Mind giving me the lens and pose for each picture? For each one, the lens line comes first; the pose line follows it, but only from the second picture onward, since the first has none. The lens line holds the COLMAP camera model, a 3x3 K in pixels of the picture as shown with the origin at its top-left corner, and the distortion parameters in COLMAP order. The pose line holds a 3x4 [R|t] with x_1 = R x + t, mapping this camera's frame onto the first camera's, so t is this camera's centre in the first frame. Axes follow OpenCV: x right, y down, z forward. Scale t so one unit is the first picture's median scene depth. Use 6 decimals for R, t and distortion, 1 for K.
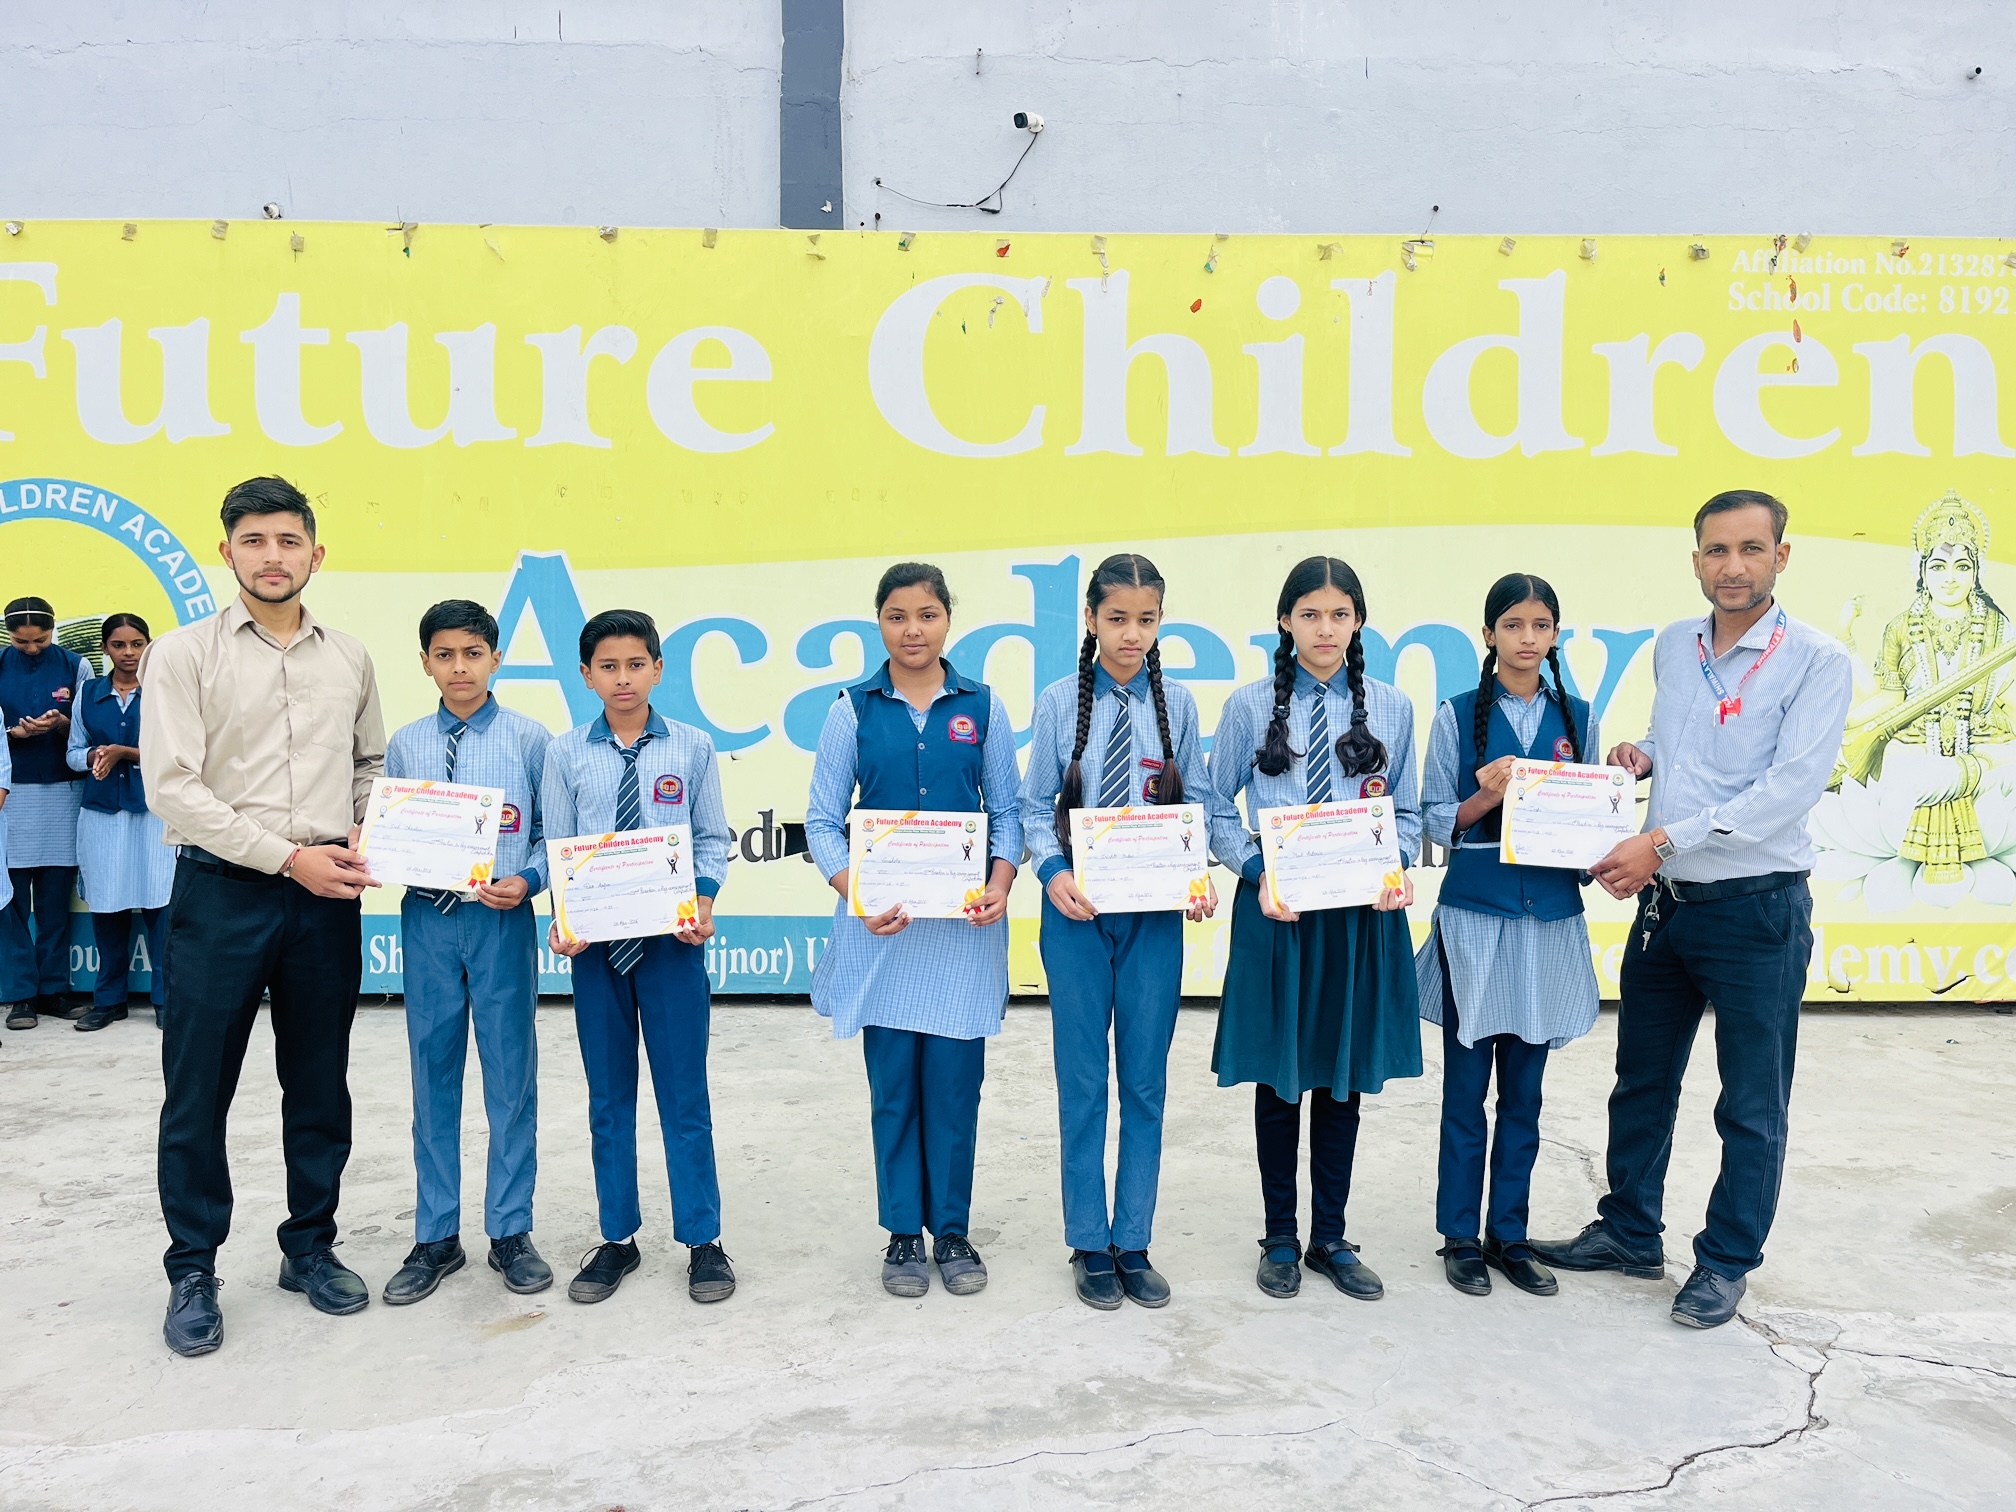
lens RADIAL K [[1559.1, 0, 1012.5], [0, 1559.1, 754.6], [0, 0, 1]] dist [0.108153, -0.153818]
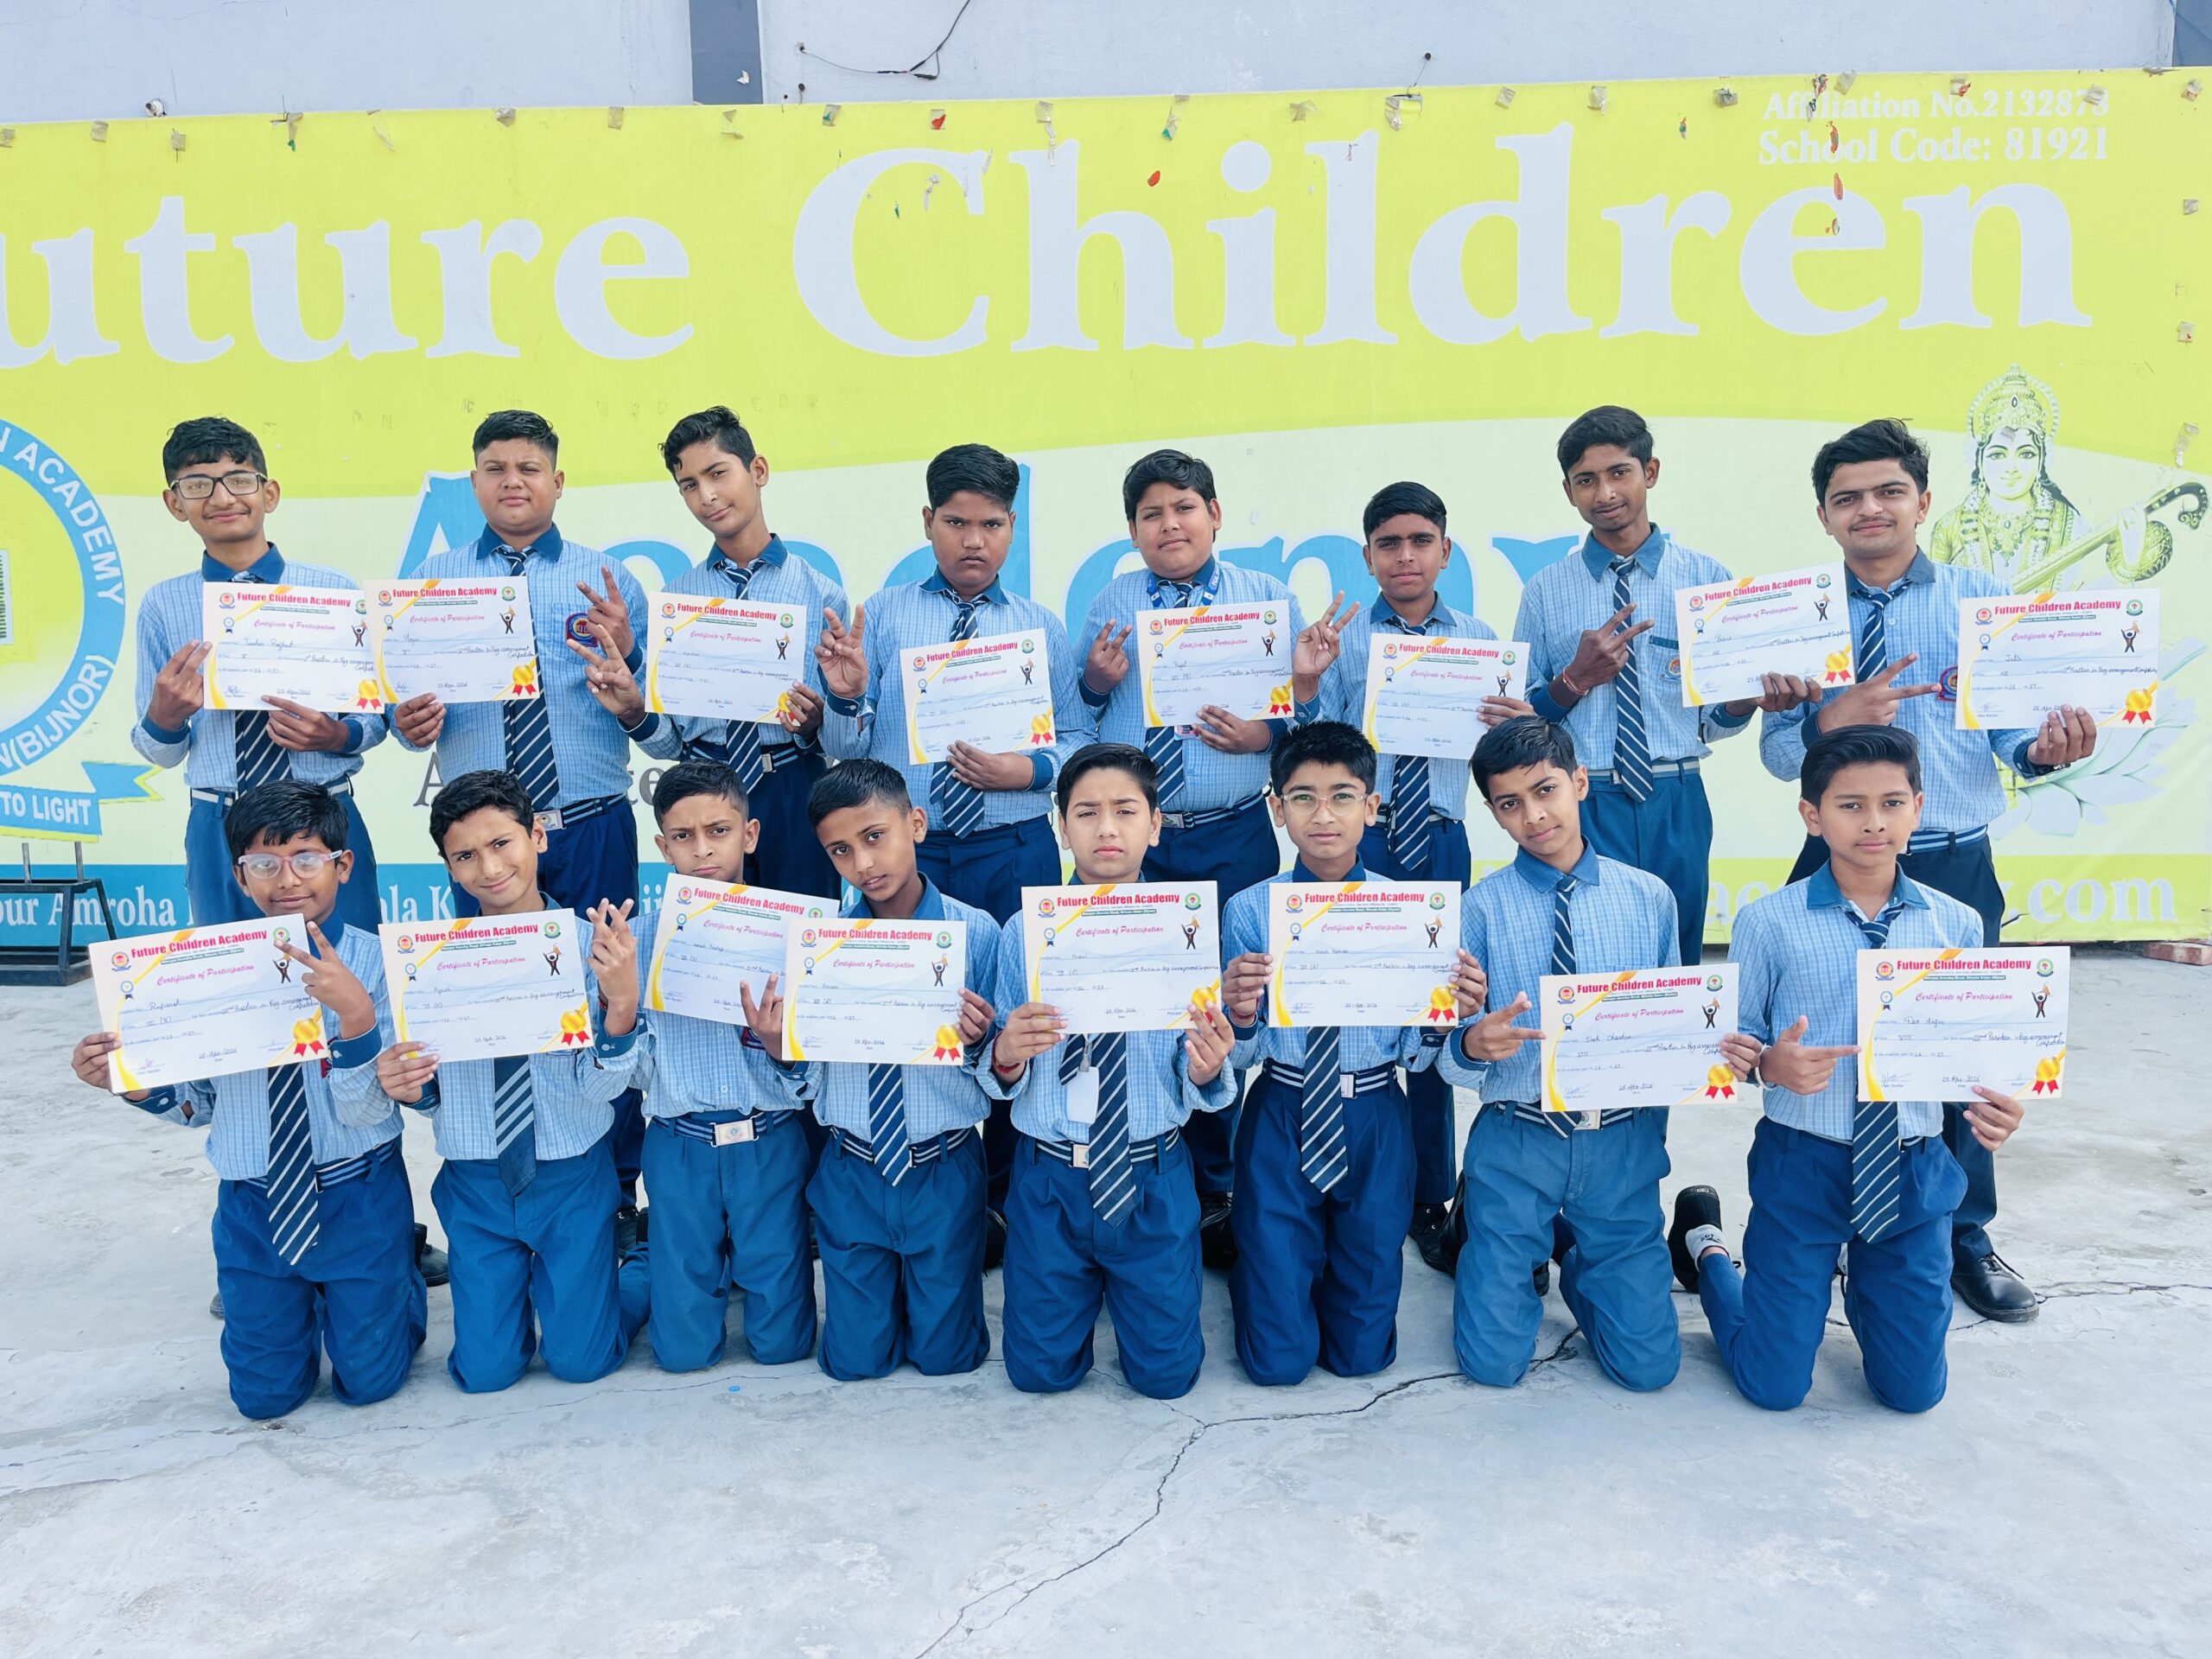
lens RADIAL K [[1712.8, 0, 1088.8], [0, 1712.8, 837.7], [0, 0, 1]] dist [0.116131, -0.172585]
pose [[0.998243, -0.010391, -0.058337, 0.134008], [0.014699, 0.997156, 0.073921, 0.015152], [0.057403, -0.074649, 0.995556, -0.012000]]
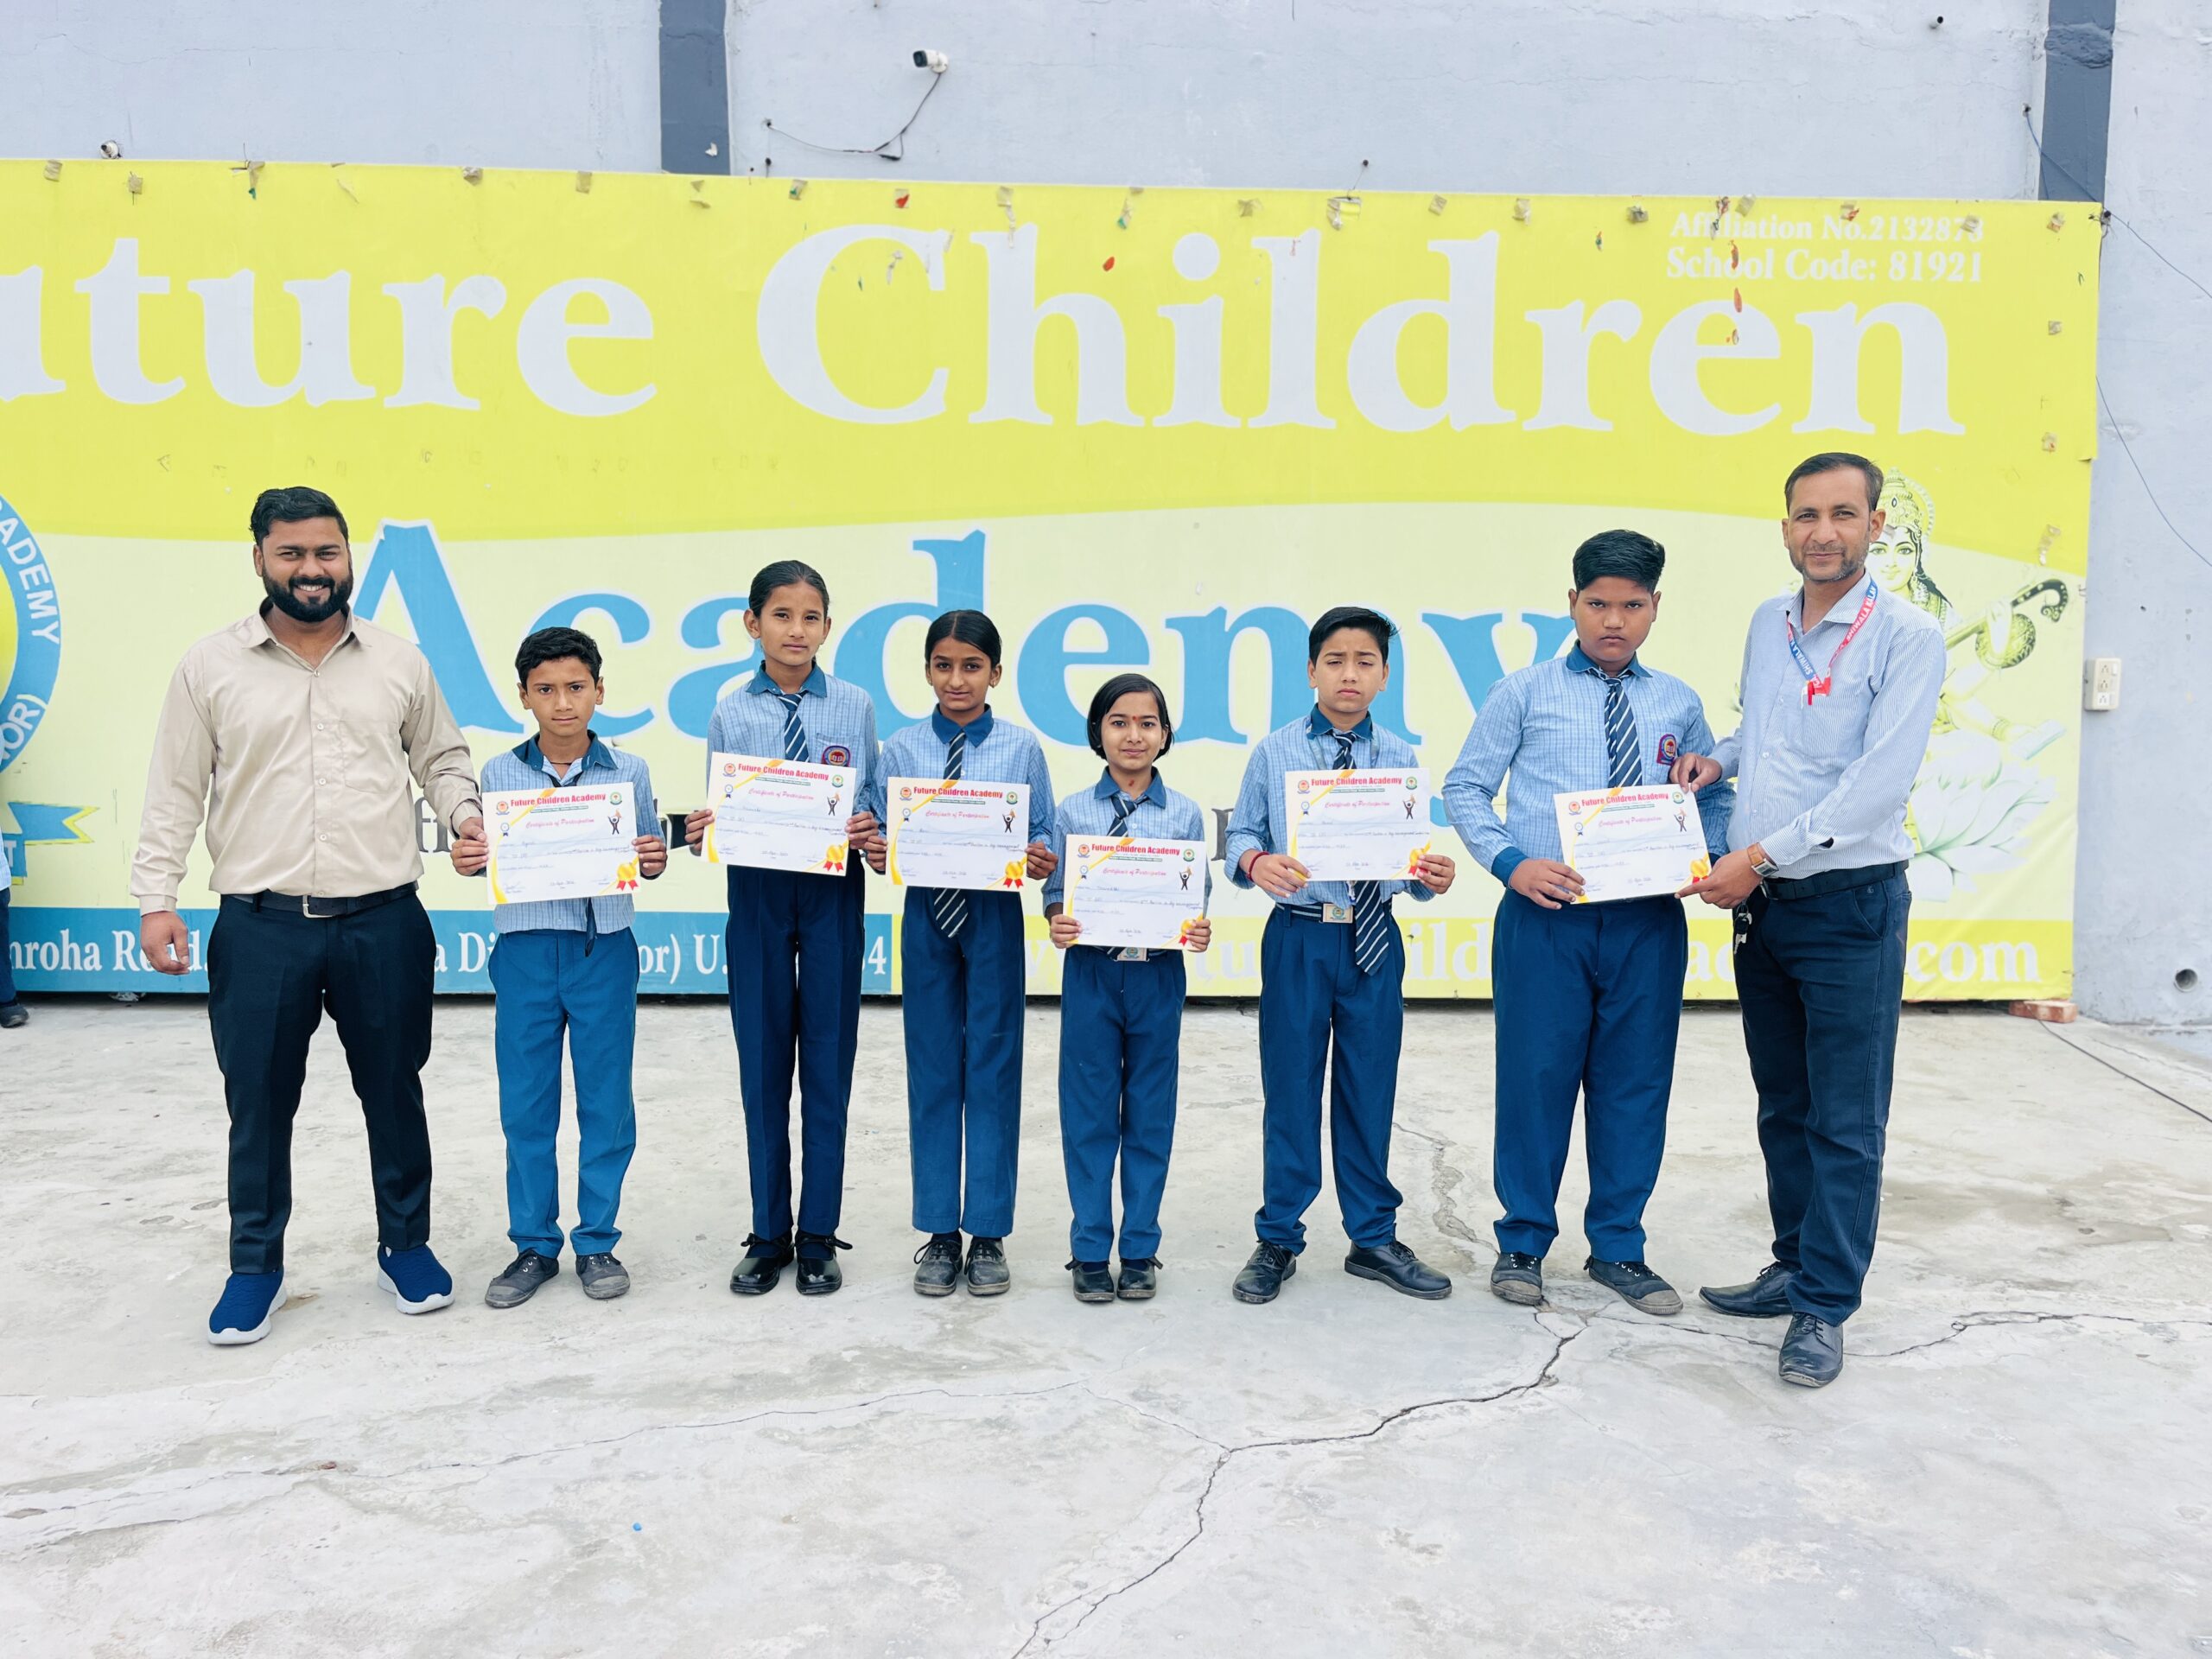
lens RADIAL K [[1711.9, 0, 1109.5], [0, 1711.9, 830.8], [0, 0, 1]] dist [0.107184, -0.154499]
pose [[0.999600, 0.003061, 0.028121, 0.089573], [-0.004240, 0.999111, 0.041953, 0.009340], [-0.027968, -0.042055, 0.998724, -0.044573]]
